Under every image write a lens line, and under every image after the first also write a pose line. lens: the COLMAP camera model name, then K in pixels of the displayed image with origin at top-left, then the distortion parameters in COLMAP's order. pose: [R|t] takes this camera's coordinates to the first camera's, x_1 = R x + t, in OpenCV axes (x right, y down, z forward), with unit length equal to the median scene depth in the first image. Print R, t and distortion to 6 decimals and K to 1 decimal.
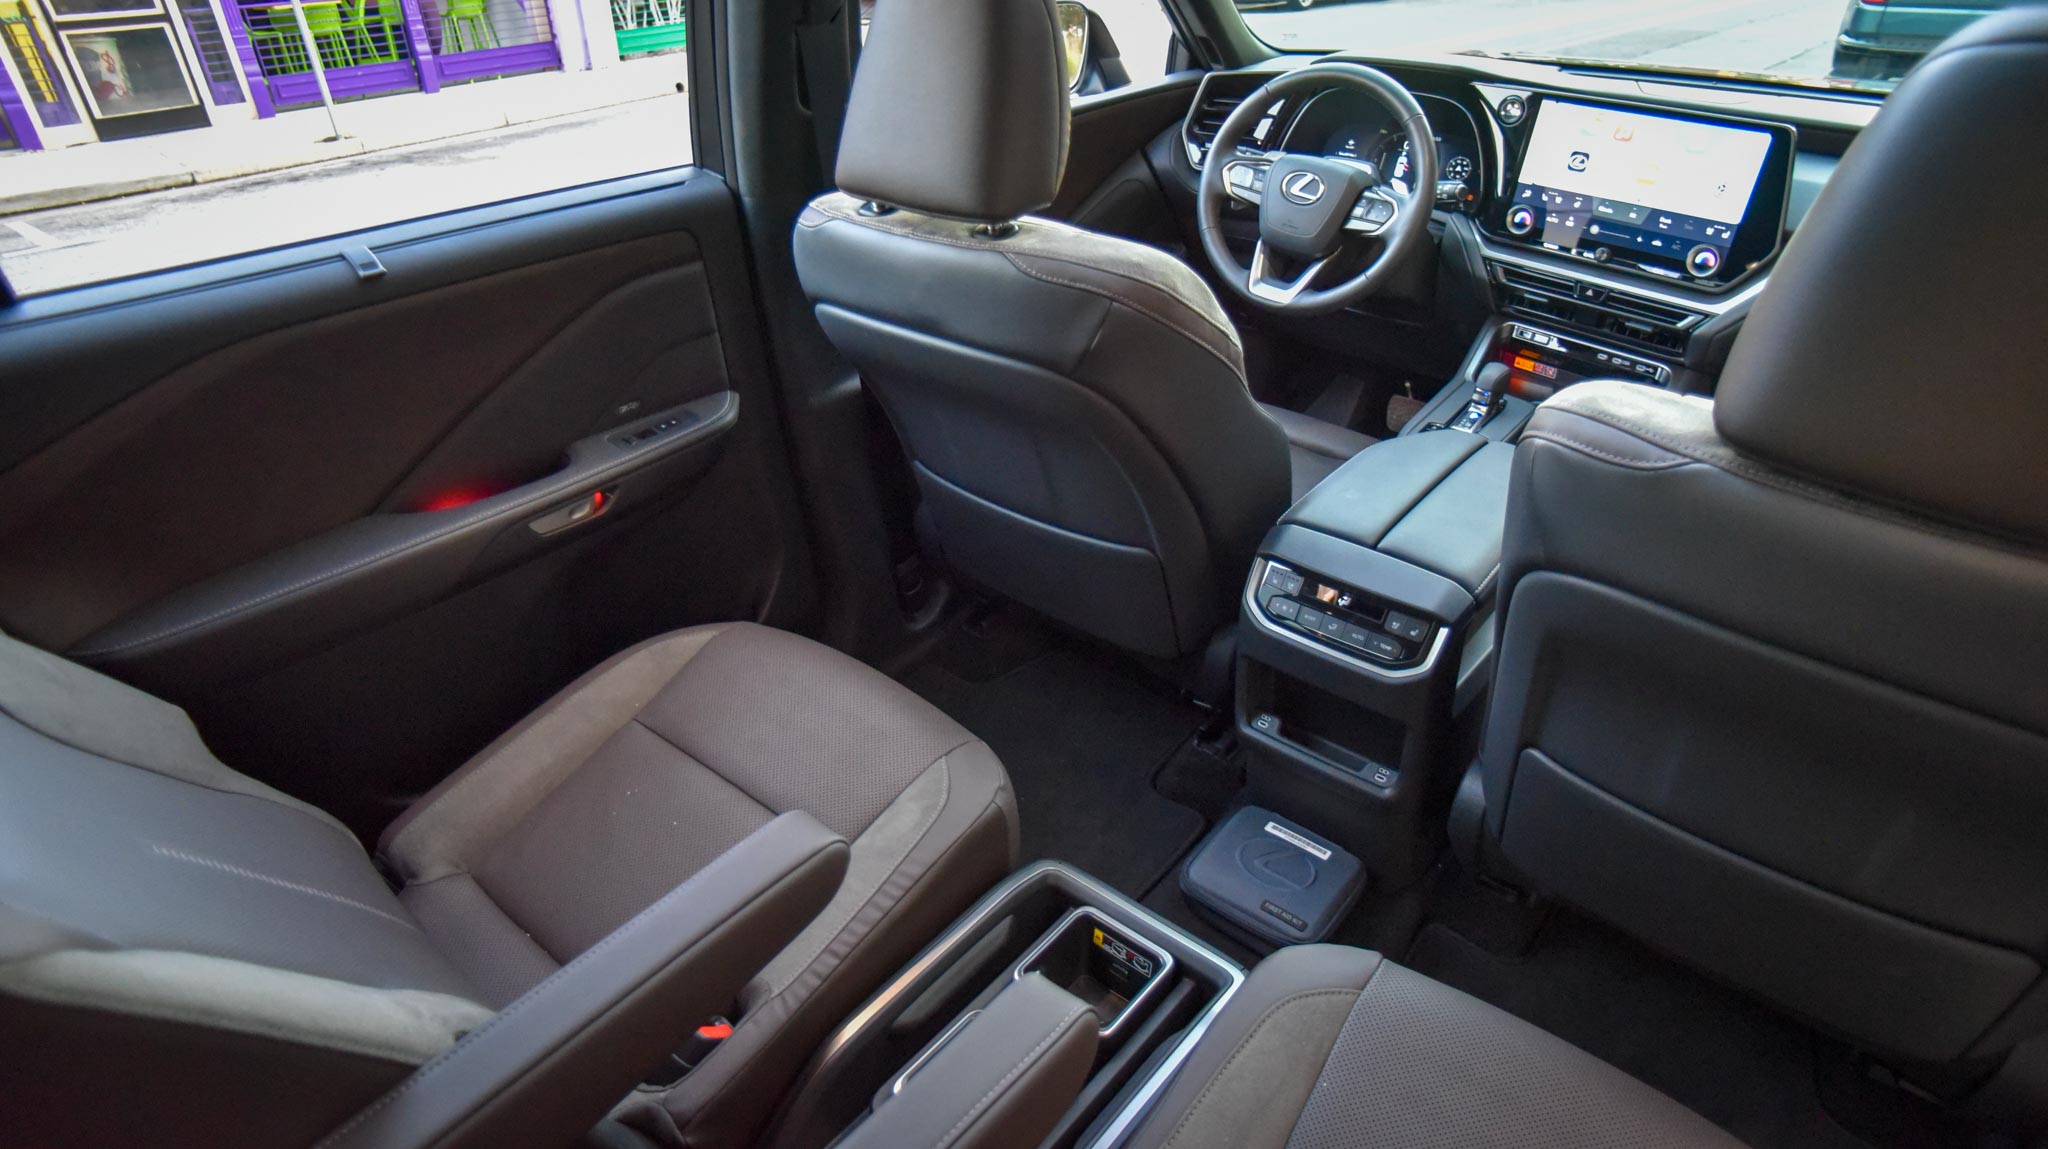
lens RADIAL K [[1131.3, 0, 1024.0], [0, 1131.3, 574.5], [0, 0, 1]] dist [-0.101289, 0.041155]
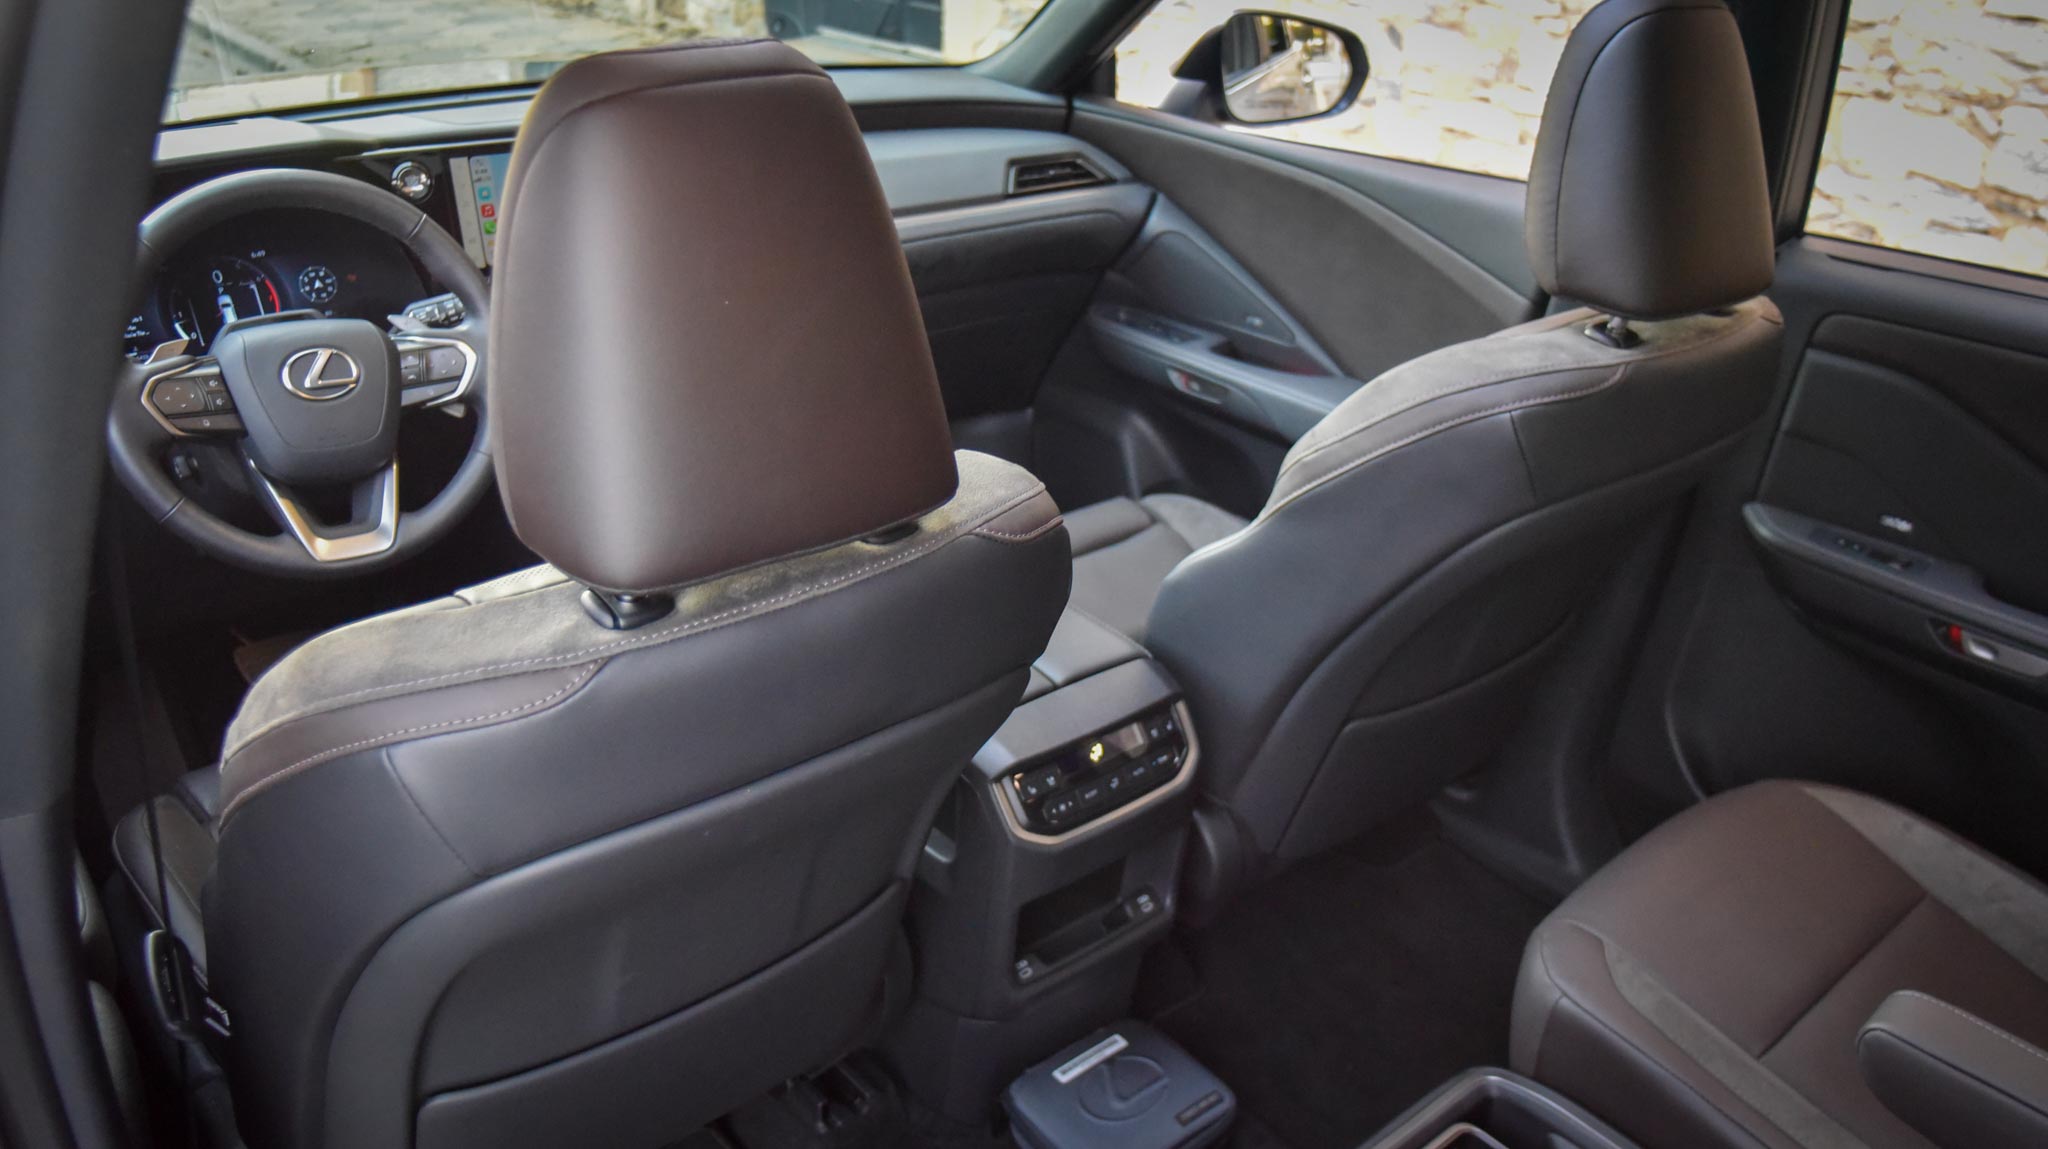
lens RADIAL K [[1585.3, 0, 1024.0], [0, 1585.3, 574.5], [0, 0, 1]] dist [-0.064654, 0.008573]
pose [[0.194764, -0.418330, 0.887168, -0.504338], [0.502042, 0.819544, 0.276227, -0.308793], [-0.842627, 0.391597, 0.369636, 0.404725]]
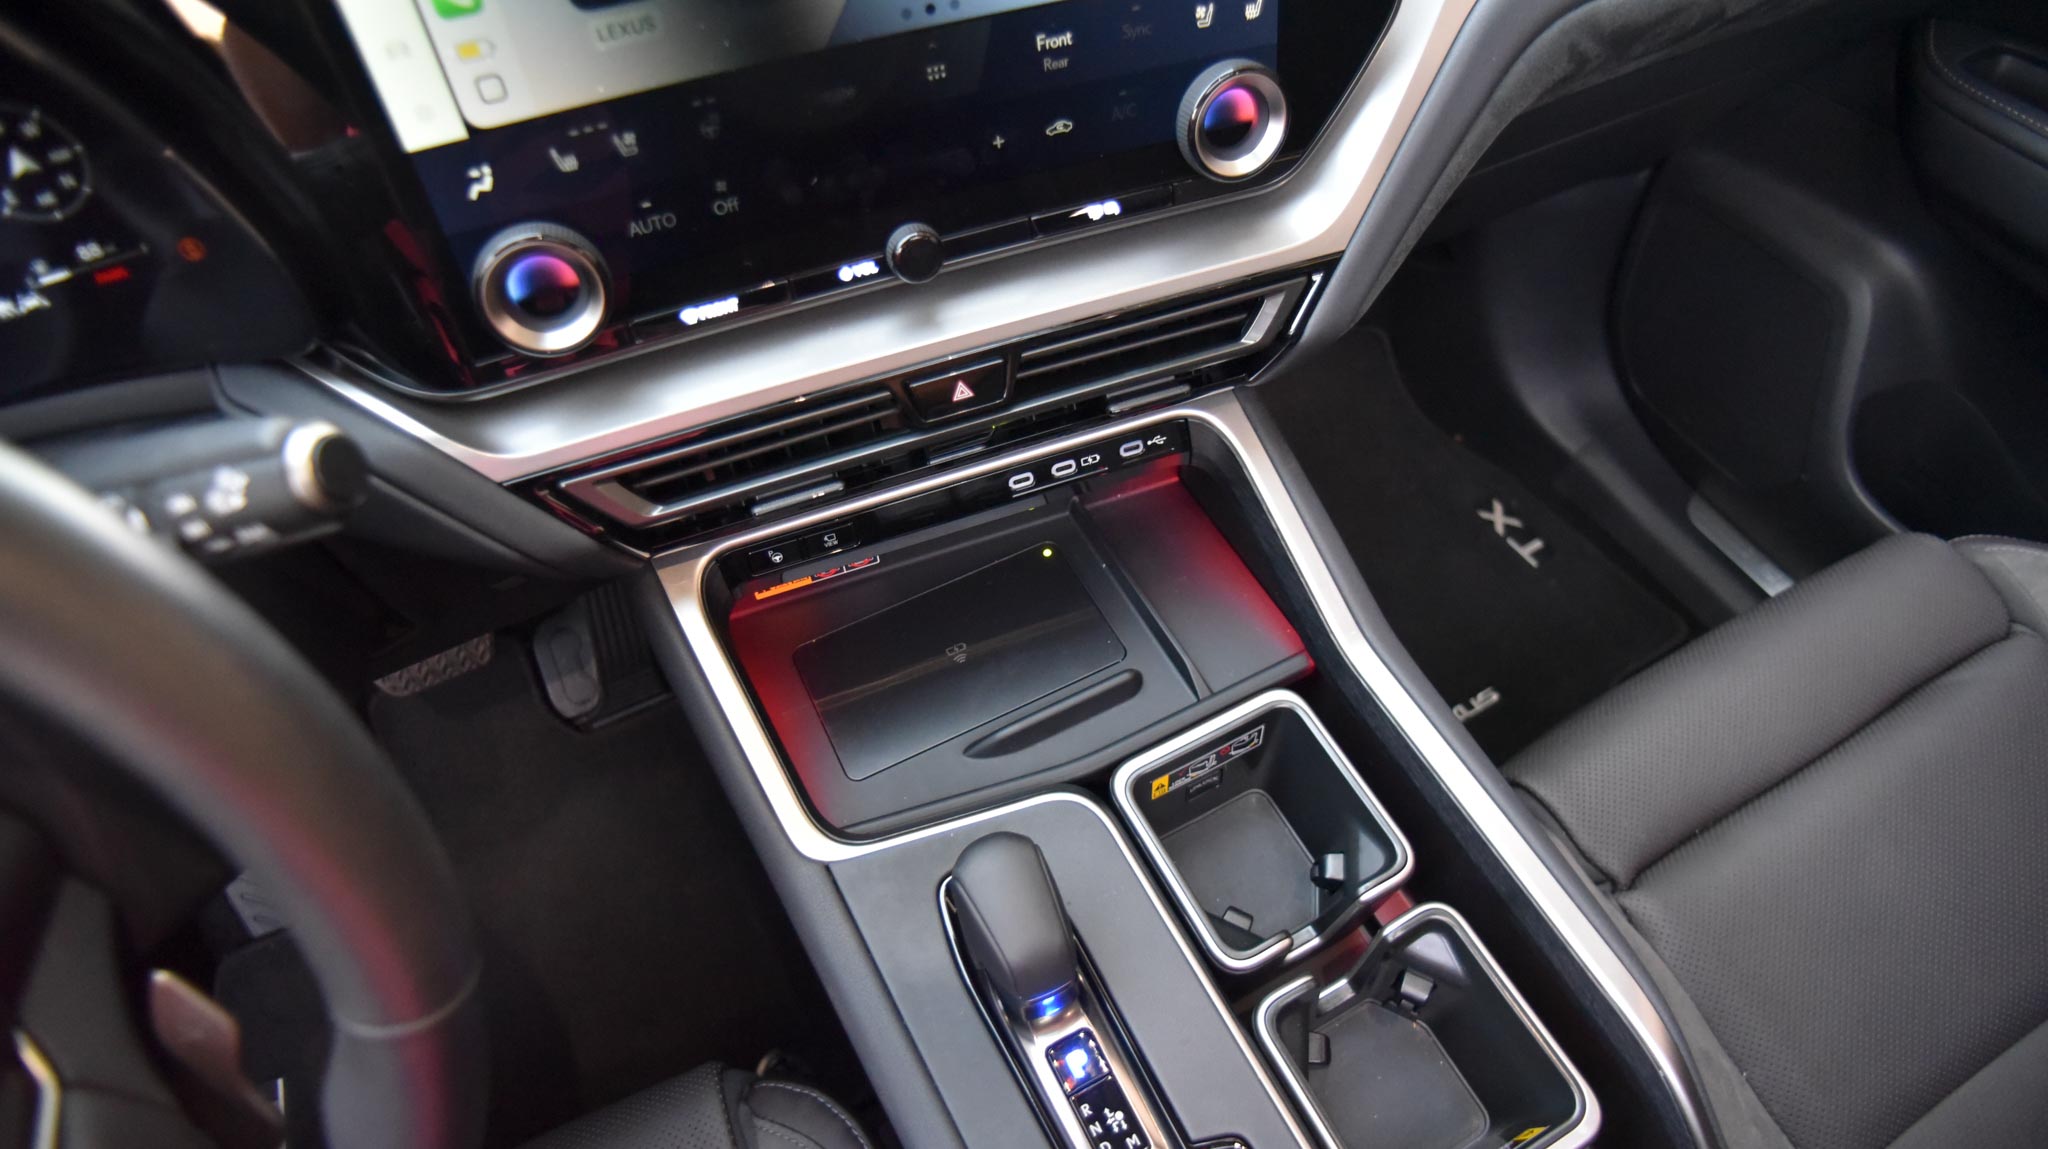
lens RADIAL K [[1131.3, 0, 1024.0], [0, 1131.3, 574.5], [0, 0, 1]] dist [-0.101289, 0.041155]
pose [[0.401524, -0.747049, 0.529807, 0.339942], [0.508477, 0.662977, 0.549466, -0.375509], [-0.761728, 0.048771, 0.646059, 0.811409]]
